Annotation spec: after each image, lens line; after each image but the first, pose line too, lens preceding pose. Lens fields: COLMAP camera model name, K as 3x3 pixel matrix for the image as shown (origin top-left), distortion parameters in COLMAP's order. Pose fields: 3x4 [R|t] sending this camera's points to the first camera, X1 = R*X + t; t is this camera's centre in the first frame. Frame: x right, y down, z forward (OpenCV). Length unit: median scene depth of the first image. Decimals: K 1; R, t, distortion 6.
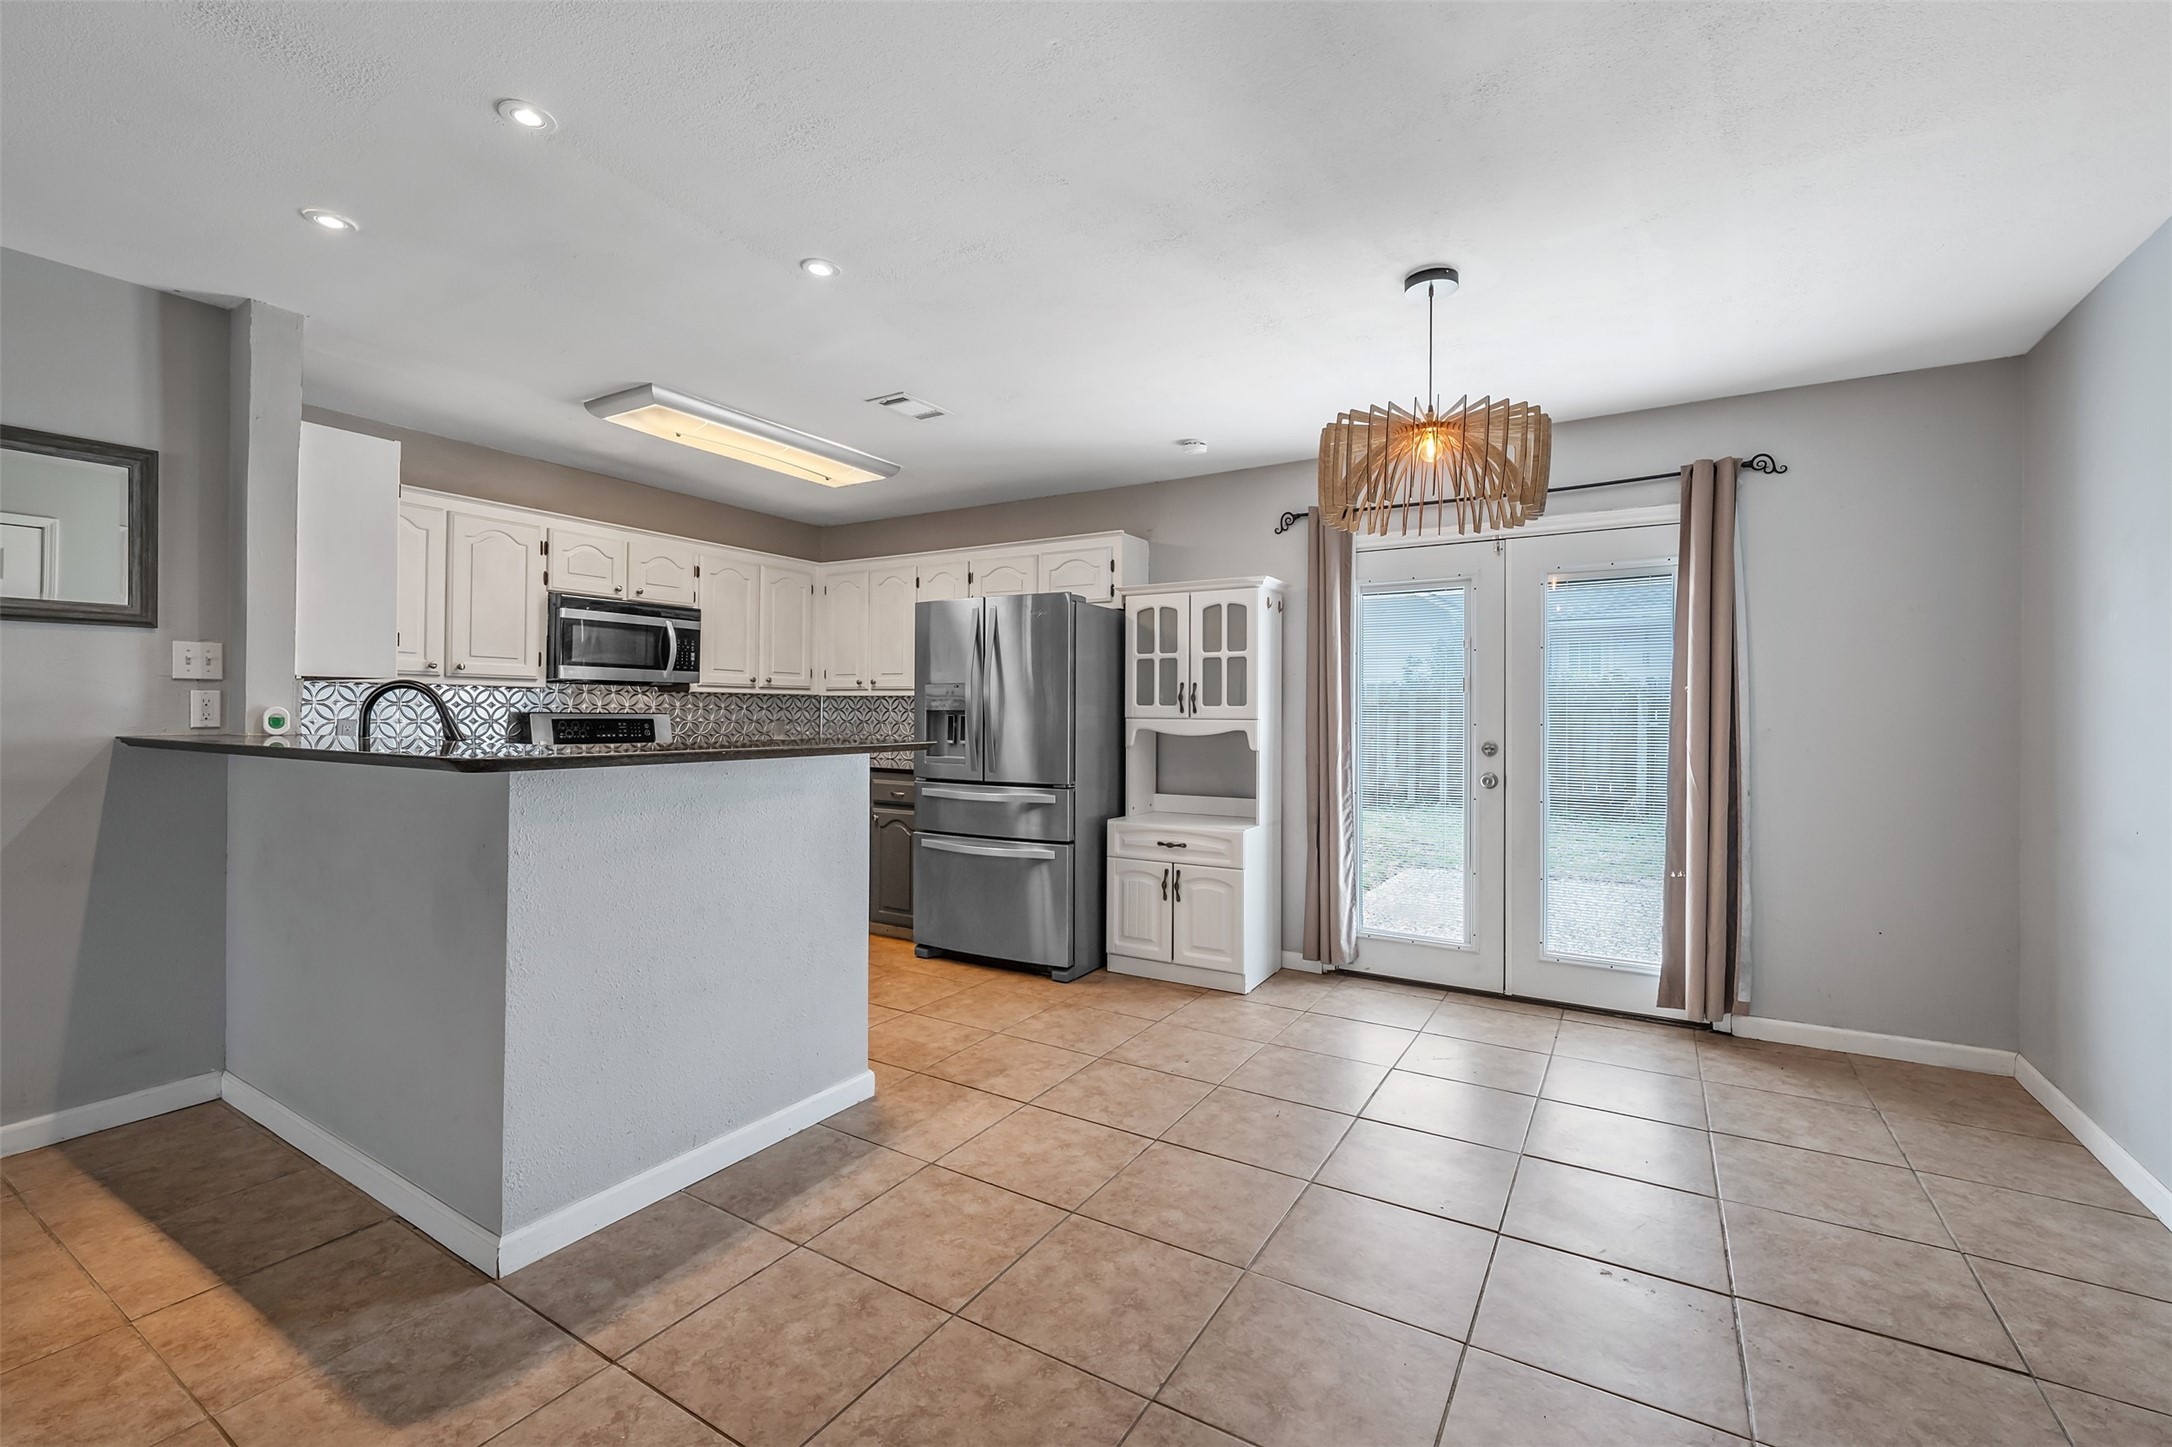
lens RADIAL K [[929.2, 0, 1088.1], [0, 929.2, 709.5], [0, 0, 1]] dist [0.002471, 0.000490]
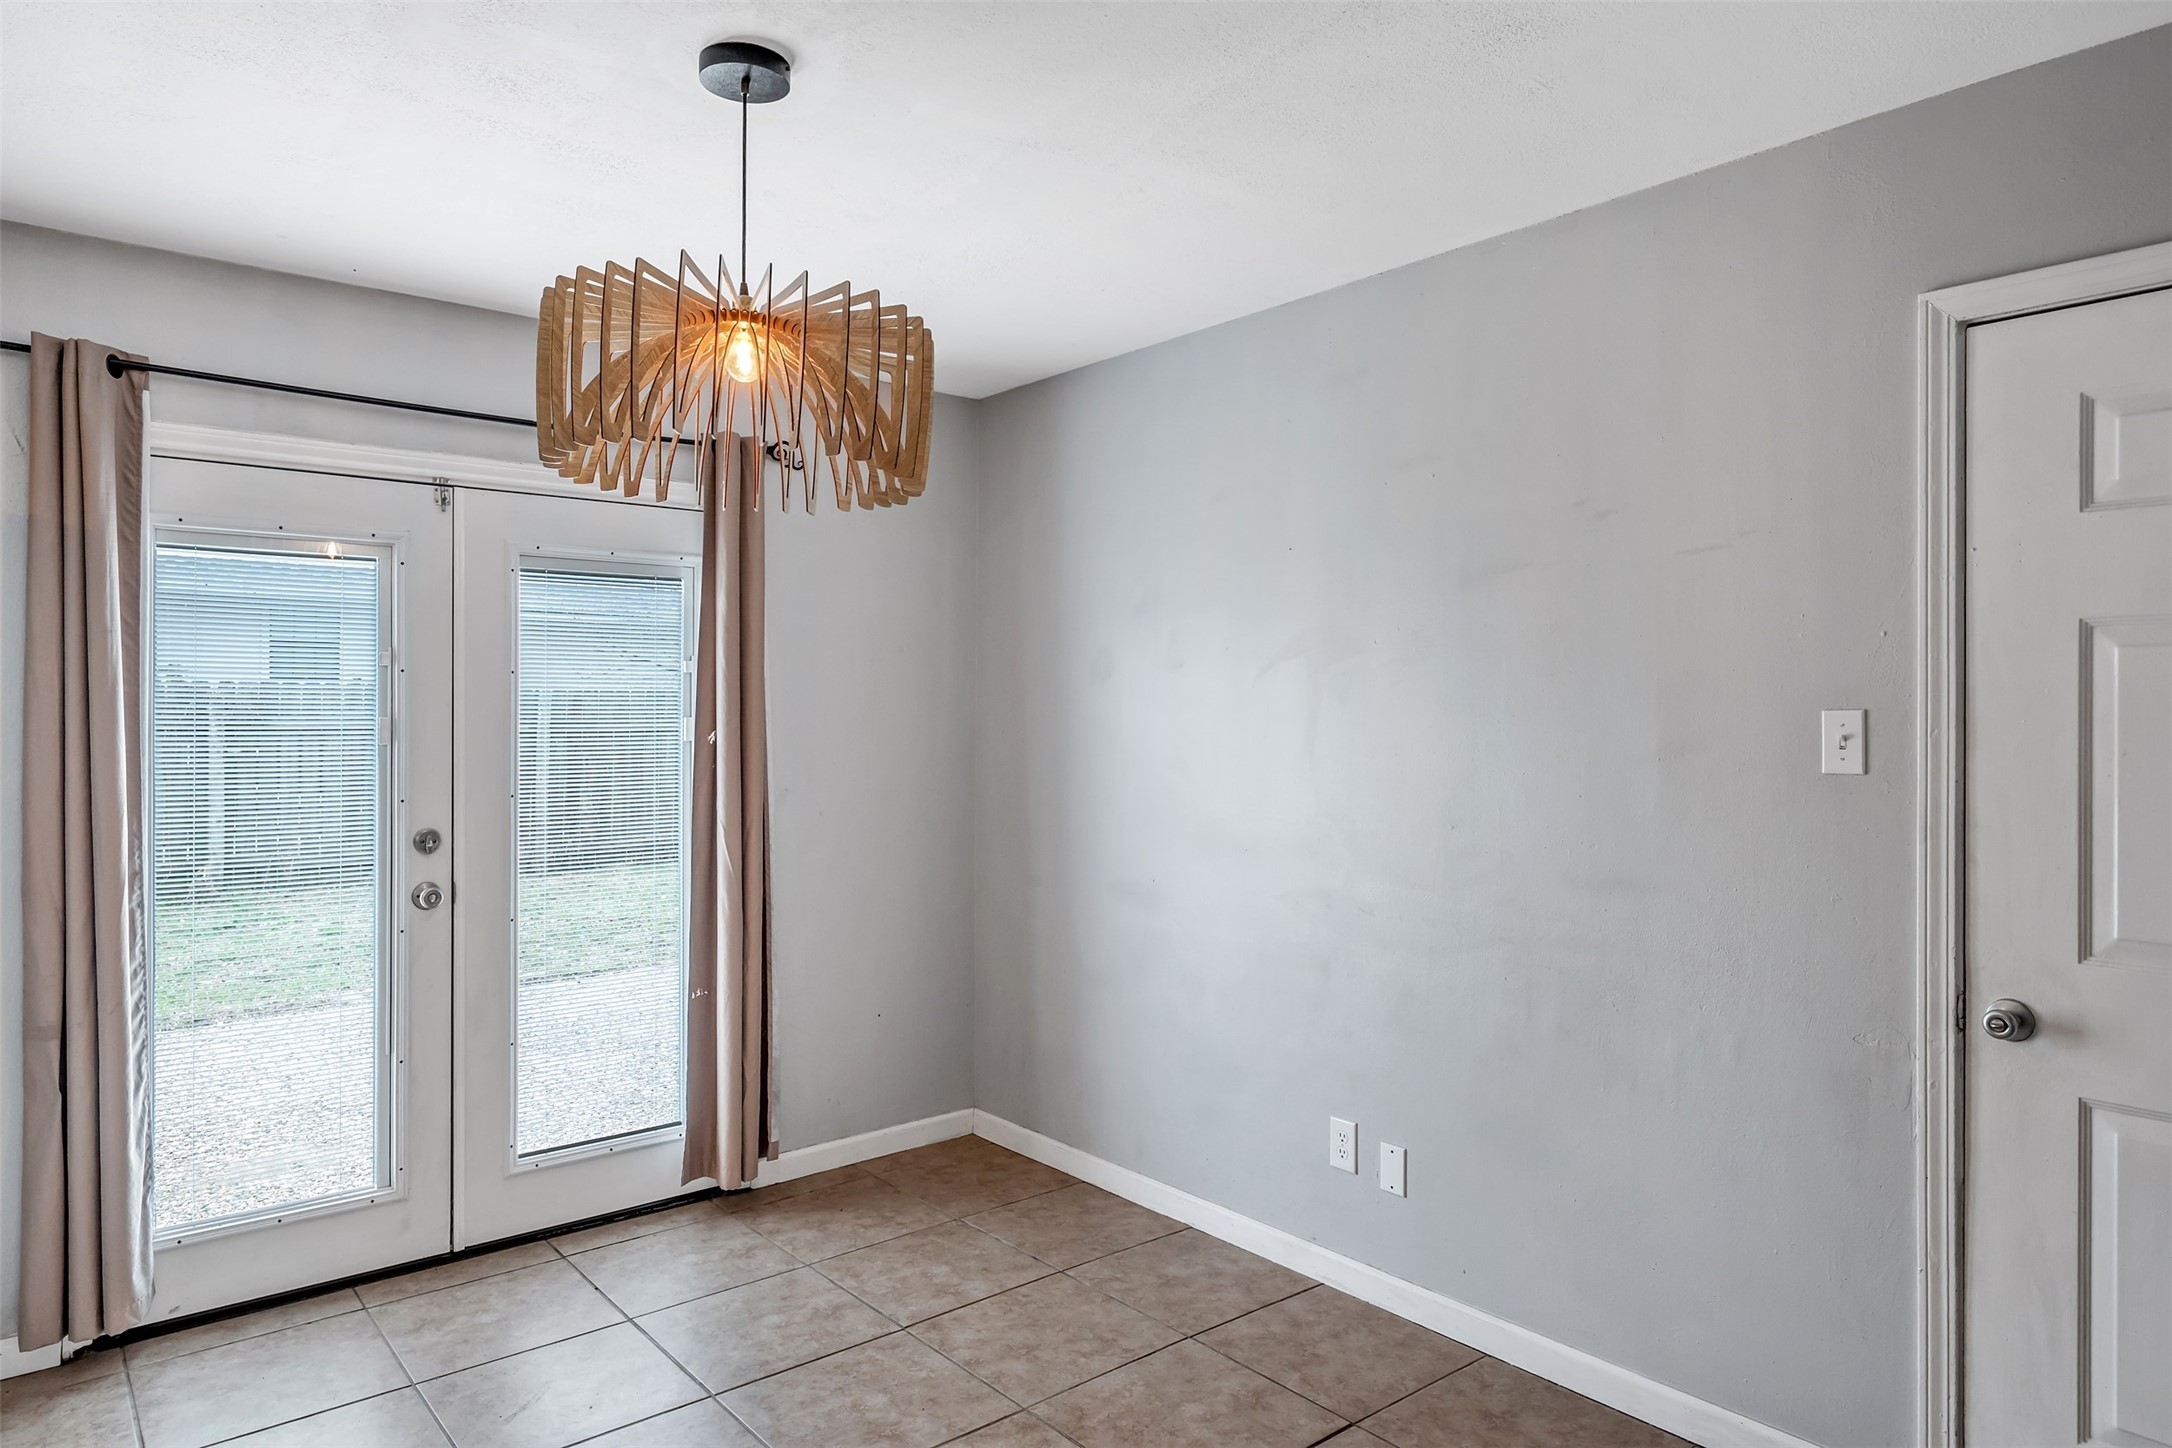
lens RADIAL K [[1303.3, 0, 1075.0], [0, 1303.3, 715.5], [0, 0, 1]] dist [0.005501, 0.000399]
pose [[0.326948, -0.004488, 0.945032, -0.261982], [-0.001195, 0.999986, 0.005163, -0.052214], [-0.945042, -0.002817, 0.326938, 0.437938]]
